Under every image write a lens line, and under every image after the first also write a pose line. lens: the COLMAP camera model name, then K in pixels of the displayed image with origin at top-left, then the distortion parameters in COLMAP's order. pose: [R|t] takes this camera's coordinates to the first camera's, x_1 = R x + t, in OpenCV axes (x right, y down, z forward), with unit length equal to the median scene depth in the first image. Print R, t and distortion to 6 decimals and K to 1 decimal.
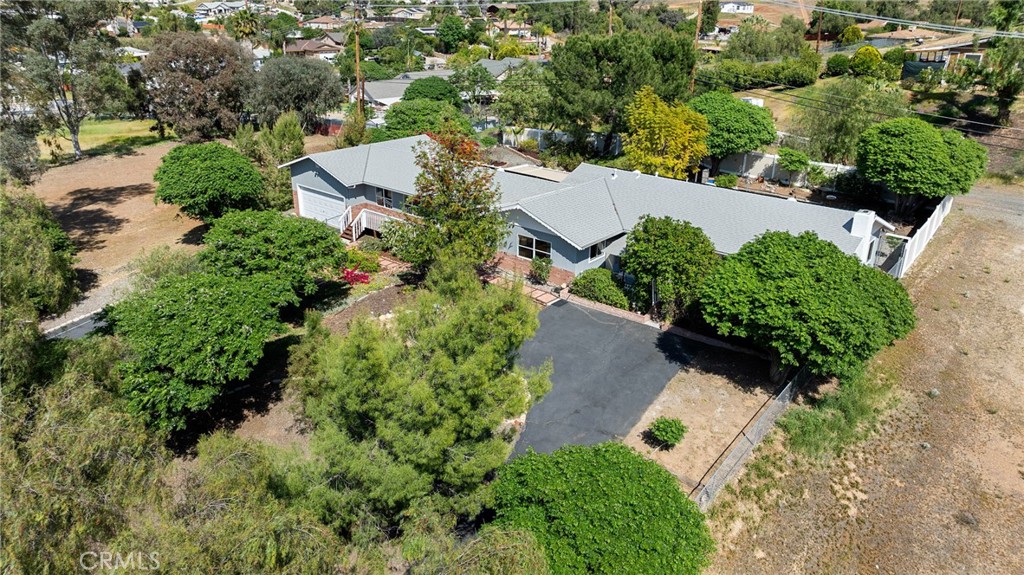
lens RADIAL K [[728.4, 0, 508.8], [0, 728.4, 291.0], [0, 0, 1]] dist [-0.021088, 0.009954]
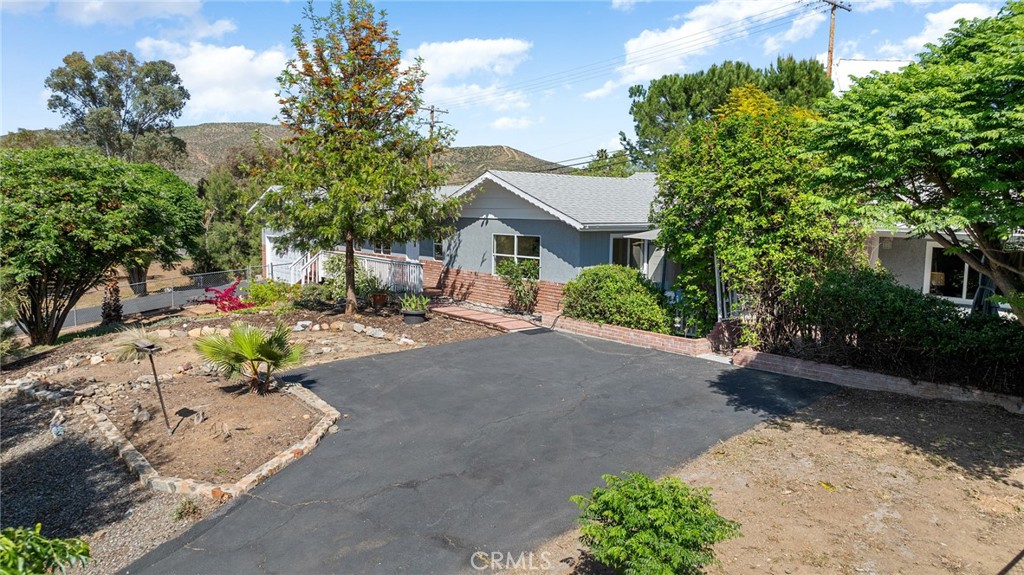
lens RADIAL K [[728.4, 0, 512.2], [0, 728.4, 283.4], [0, 0, 1]] dist [-0.021088, 0.009954]
pose [[0.980005, 0.027422, -0.197074, 0.141537], [-0.083016, 0.956483, -0.279730, 0.118449], [0.180827, 0.290497, 0.939635, 0.478748]]
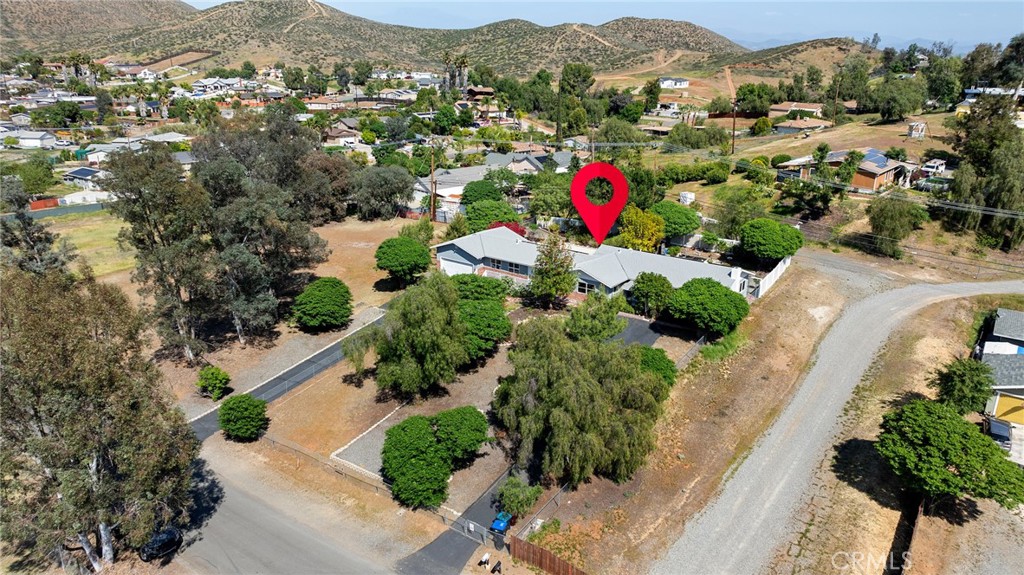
lens RADIAL K [[728.4, 0, 512.8], [0, 728.4, 286.7], [0, 0, 1]] dist [-0.021088, 0.009954]
pose [[0.997097, -0.024653, 0.072039, -0.323771], [0.029762, 0.997051, -0.070735, 0.078221], [-0.070083, 0.072674, 0.994890, -1.057043]]
